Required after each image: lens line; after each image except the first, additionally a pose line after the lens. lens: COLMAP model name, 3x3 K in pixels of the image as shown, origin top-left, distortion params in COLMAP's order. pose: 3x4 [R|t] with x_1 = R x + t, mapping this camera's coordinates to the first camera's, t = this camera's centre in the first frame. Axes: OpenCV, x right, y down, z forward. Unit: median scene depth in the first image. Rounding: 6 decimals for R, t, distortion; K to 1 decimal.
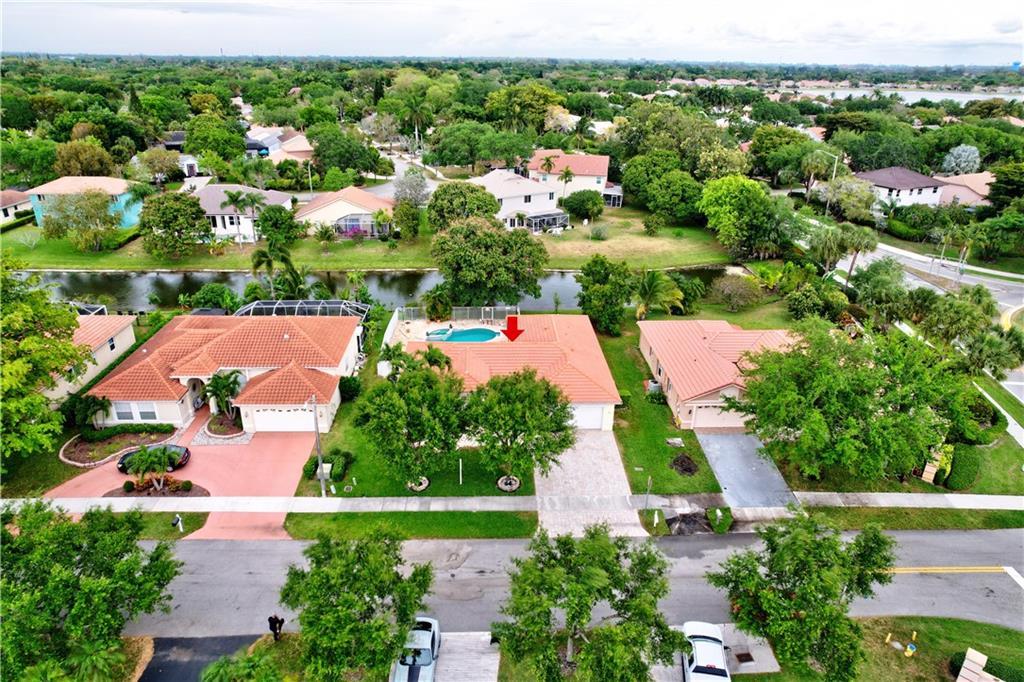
lens RADIAL K [[655.7, 0, 512.0], [0, 655.7, 341.0], [0, 0, 1]] dist [-0.065837, 0.058331]
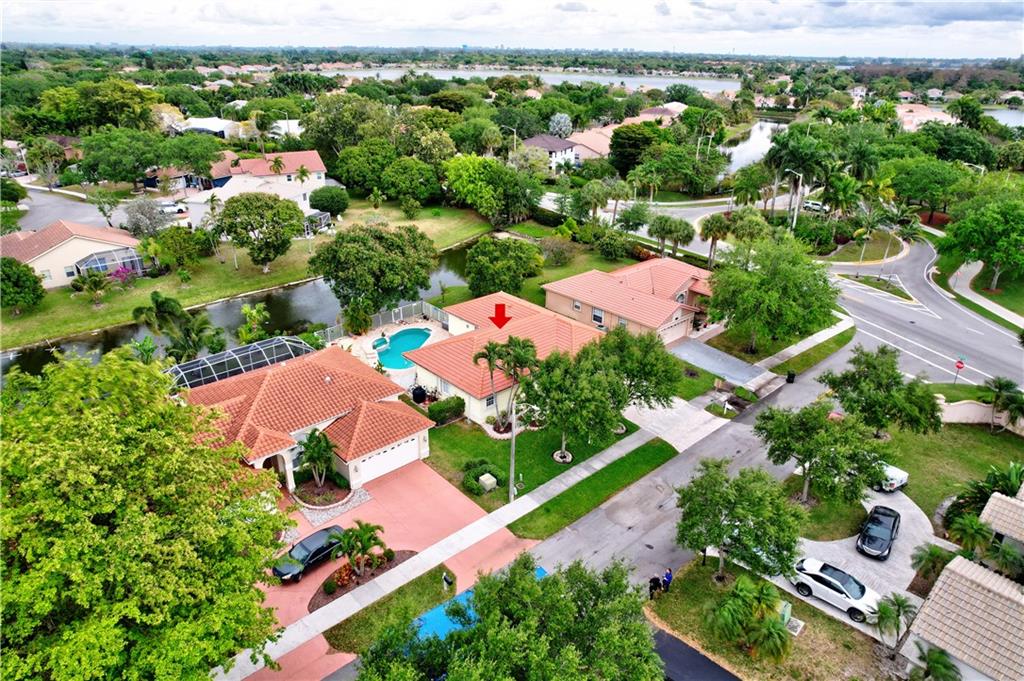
lens RADIAL K [[648.8, 0, 512.0], [0, 648.8, 340.5], [0, 0, 1]] dist [-0.031420, -0.000298]
pose [[0.764601, -0.269390, 0.585503, -0.368637], [0.255678, 0.960696, 0.108130, -0.049902], [-0.591620, 0.067024, 0.803426, 0.079450]]
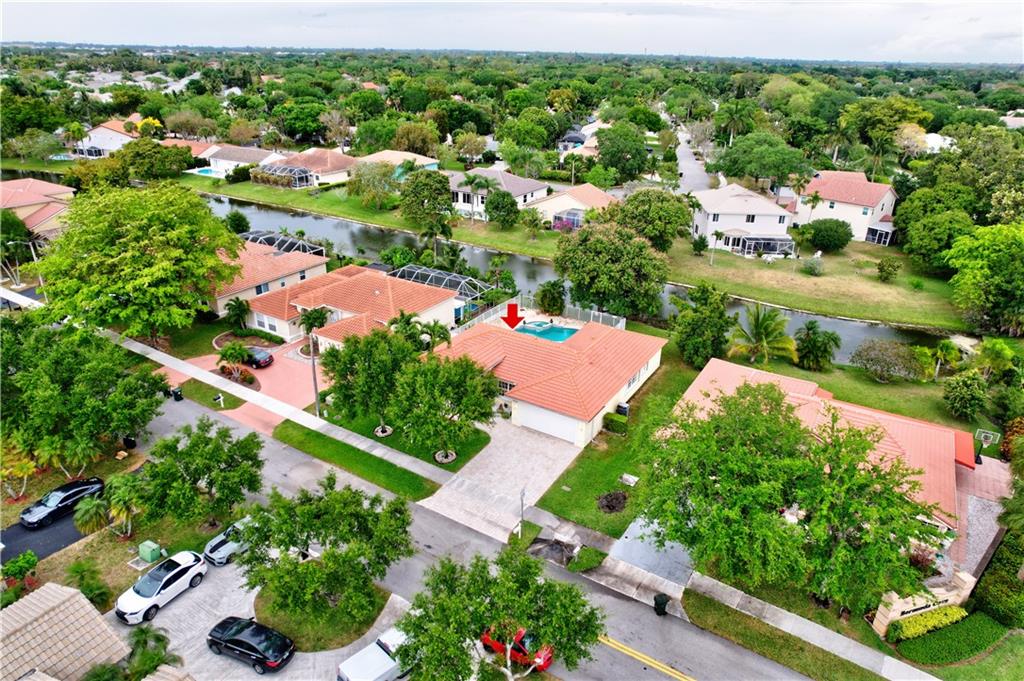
lens RADIAL K [[655.7, 0, 512.0], [0, 655.7, 340.5], [0, 0, 1]] dist [-0.065837, 0.058331]
pose [[0.831759, 0.231472, -0.504577, 0.280264], [-0.232589, 0.970606, 0.061855, -0.030206], [0.504063, 0.065910, 0.861148, 0.047318]]
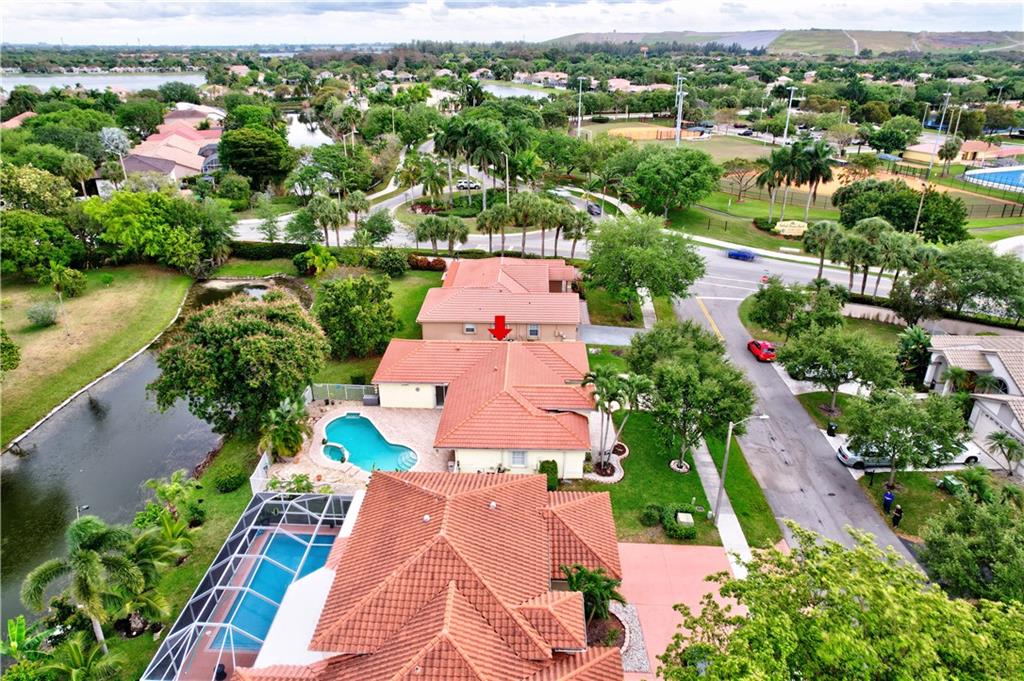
lens RADIAL K [[651.2, 0, 511.1], [0, 651.2, 362.0], [0, 0, 1]] dist [-0.058374, 0.056742]
pose [[0.075665, -0.454832, 0.887357, -0.476854], [0.400661, 0.828776, 0.390641, -0.206770], [-0.913097, 0.325972, 0.244943, 0.438296]]
